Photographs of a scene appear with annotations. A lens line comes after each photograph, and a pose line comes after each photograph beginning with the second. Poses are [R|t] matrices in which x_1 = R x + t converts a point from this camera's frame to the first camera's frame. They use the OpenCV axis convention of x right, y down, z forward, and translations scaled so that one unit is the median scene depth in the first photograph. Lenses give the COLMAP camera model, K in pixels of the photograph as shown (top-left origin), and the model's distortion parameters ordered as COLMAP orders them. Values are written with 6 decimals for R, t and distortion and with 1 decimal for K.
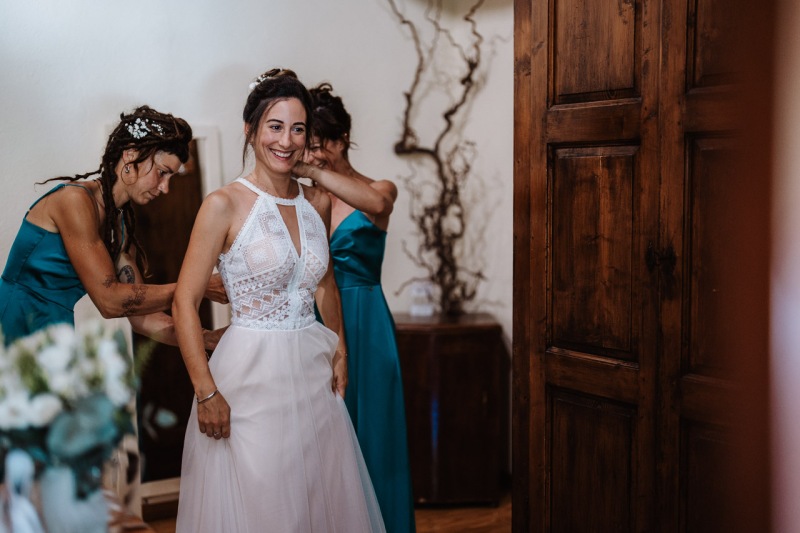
lens RADIAL K [[1150.9, 0, 400.0], [0, 1150.9, 266.5], [0, 0, 1]] dist [0.025503, 0.071125]
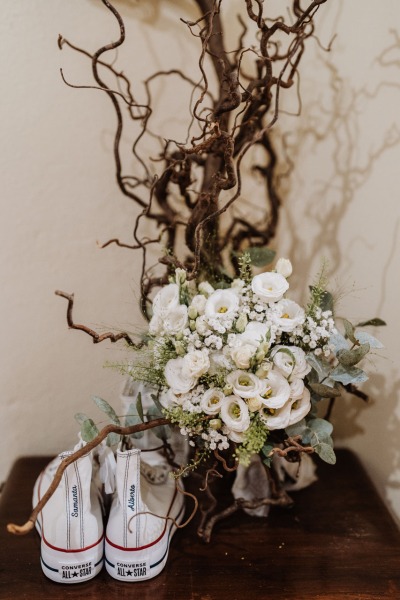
lens RADIAL K [[863.2, 0, 200.0], [0, 863.2, 300.0], [0, 0, 1]] dist [0.025503, 0.071125]
pose [[0.999870, 0.001860, 0.016014, 0.028855], [-0.003927, 0.991499, 0.130059, -0.043189], [-0.015636, -0.130105, 0.991377, 0.784518]]
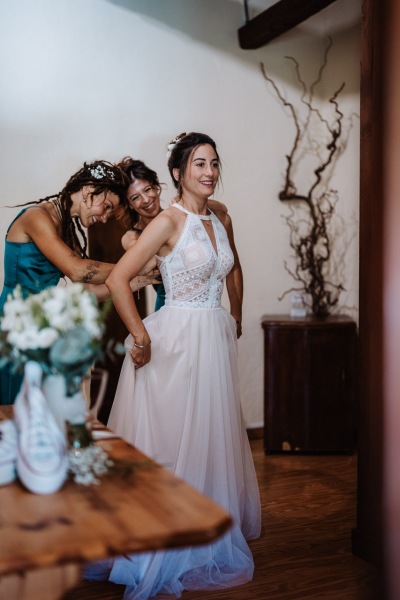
lens RADIAL K [[882.1, 0, 214.1], [0, 882.1, 303.8], [0, 0, 1]] dist [-0.139754, 1.106410]
pose [[0.996401, 0.004777, -0.084633, 0.007868], [-0.004374, 0.999978, 0.004949, 0.023383], [0.084655, -0.004561, 0.996400, -0.062842]]
